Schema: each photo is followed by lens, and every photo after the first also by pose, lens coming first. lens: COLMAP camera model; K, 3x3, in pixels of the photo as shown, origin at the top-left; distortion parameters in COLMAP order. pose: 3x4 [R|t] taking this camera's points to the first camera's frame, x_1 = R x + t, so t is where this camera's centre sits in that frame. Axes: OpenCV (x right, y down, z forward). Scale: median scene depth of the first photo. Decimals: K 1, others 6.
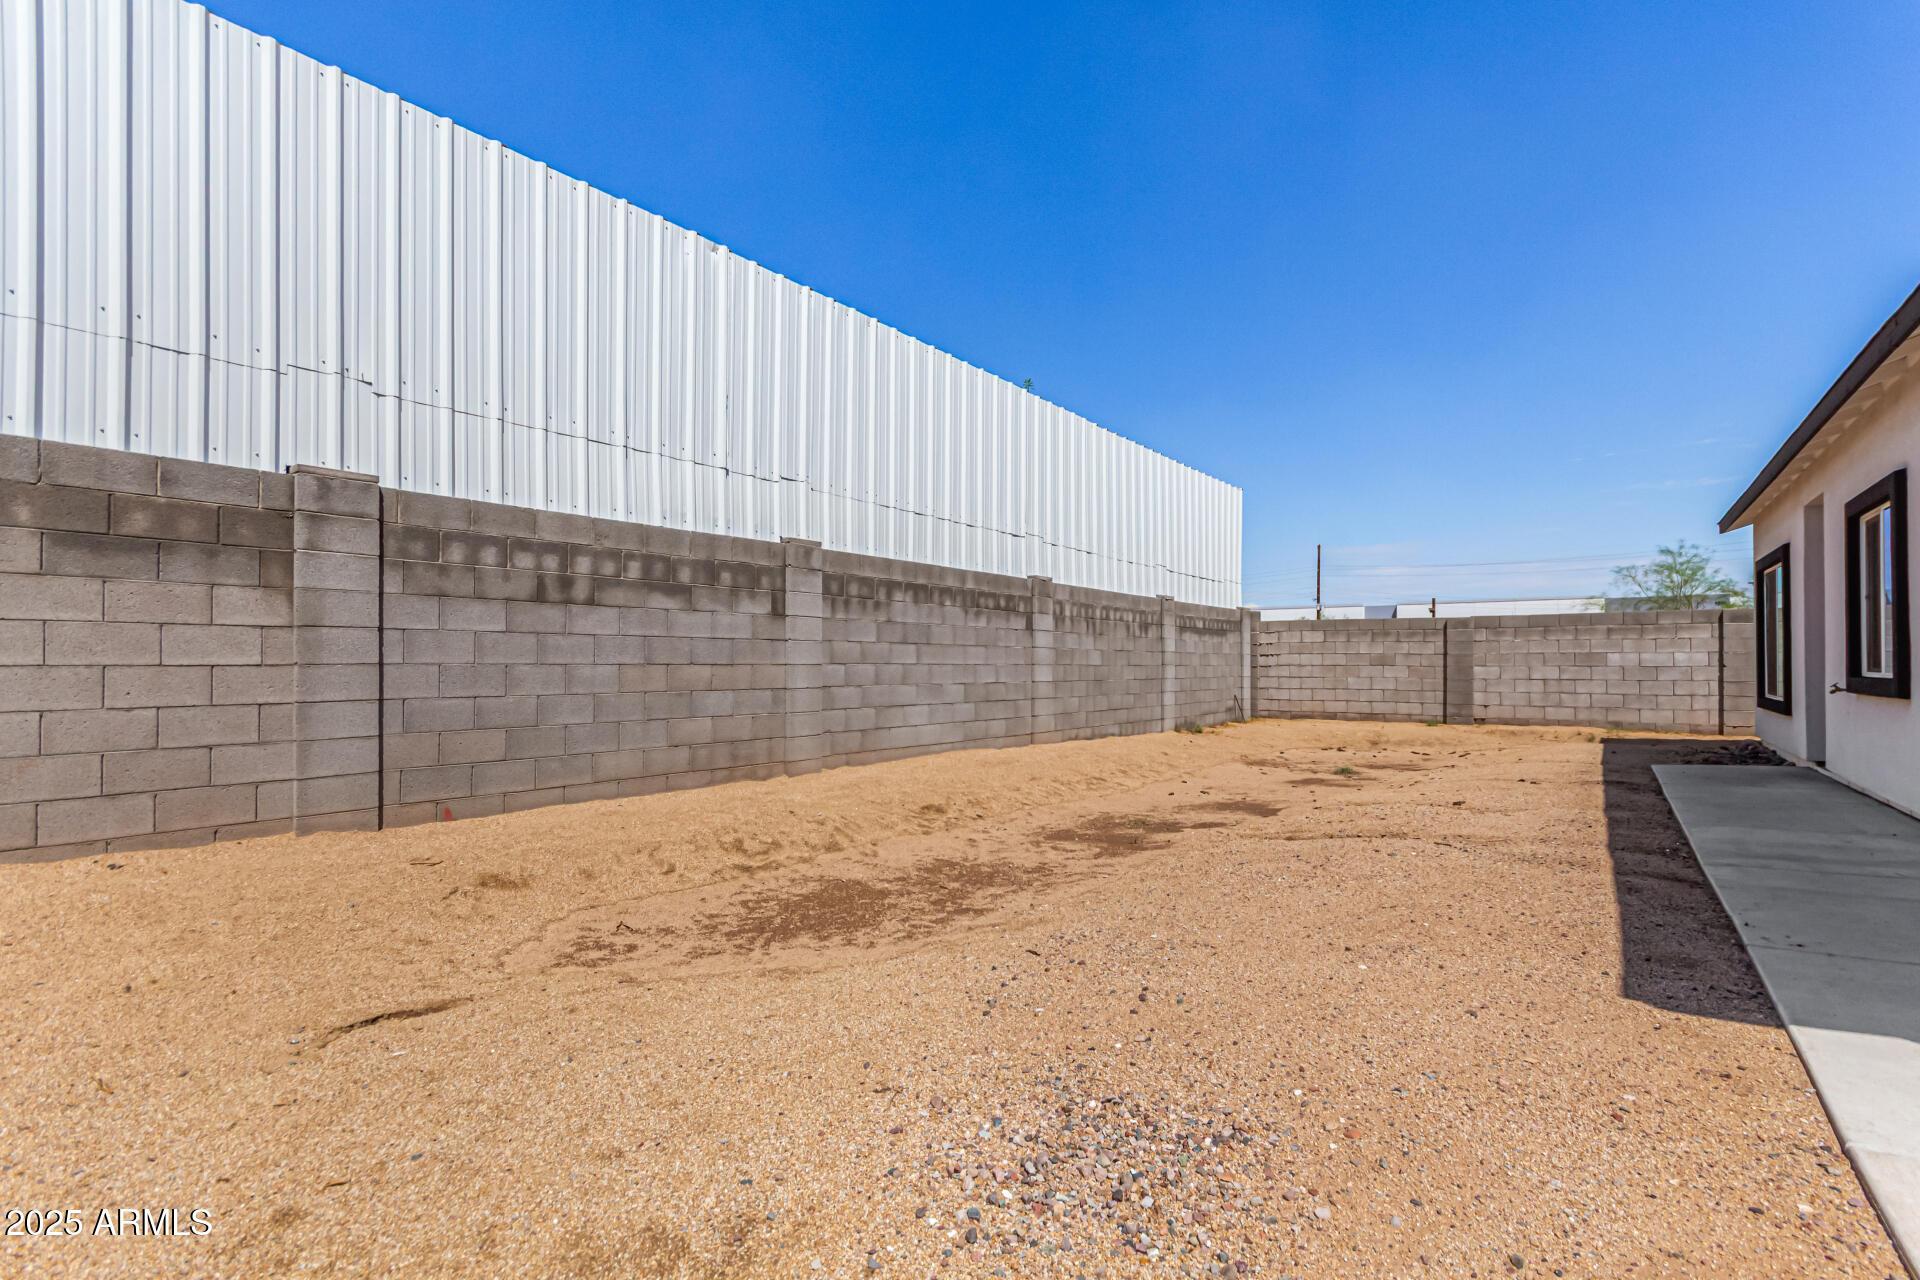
lens RADIAL K [[882.4, 0, 956.4], [0, 882.4, 650.2], [0, 0, 1]] dist [-0.003089, 0.002660]
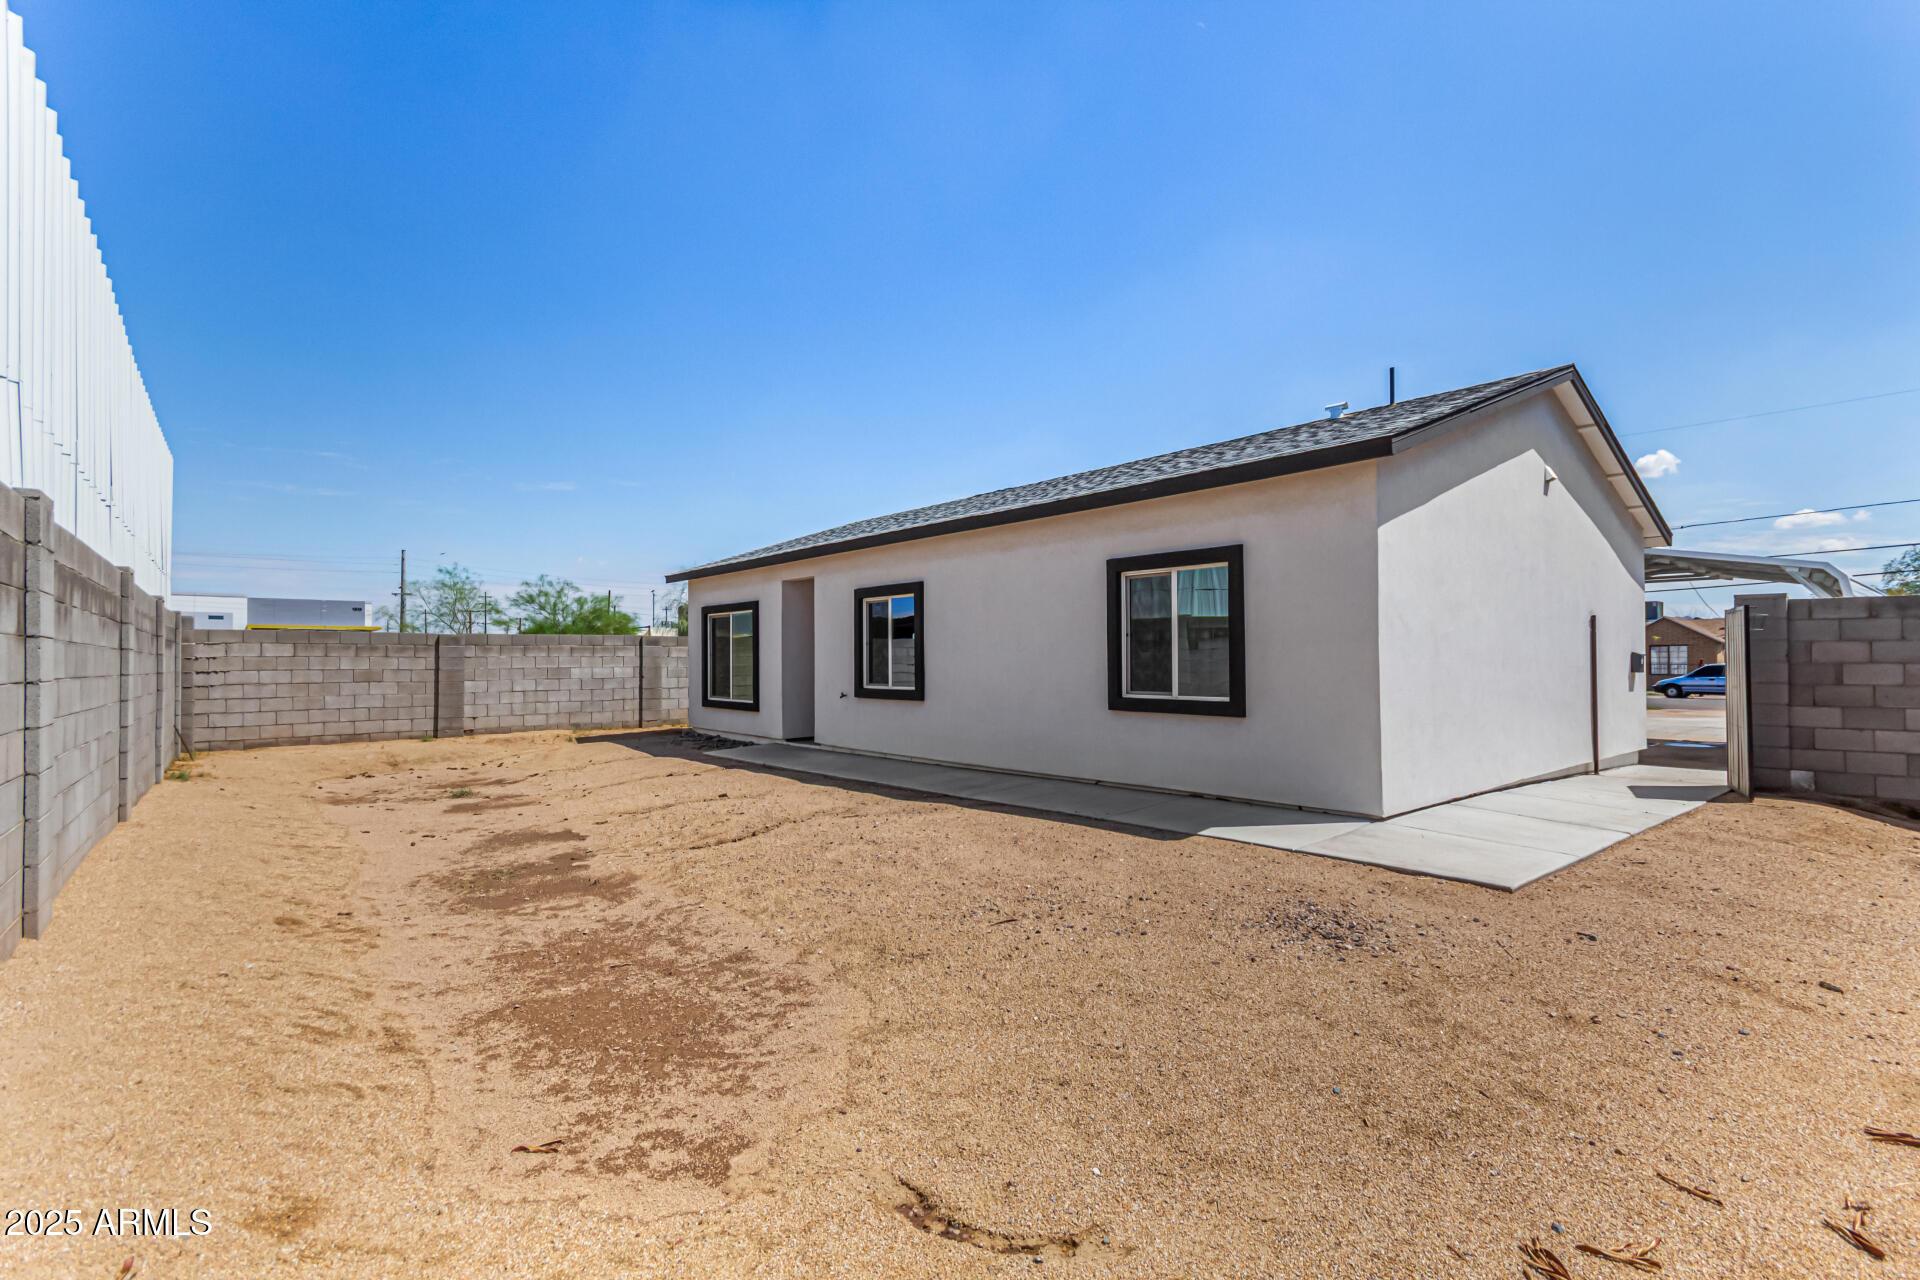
lens RADIAL K [[882.4, 0, 955.0], [0, 882.4, 651.0], [0, 0, 1]] dist [-0.003089, 0.002660]
pose [[0.249809, 0.007126, 0.968269, -0.297349], [-0.006617, 0.999962, -0.005652, -0.016112], [-0.968273, -0.004995, 0.249847, 0.173728]]
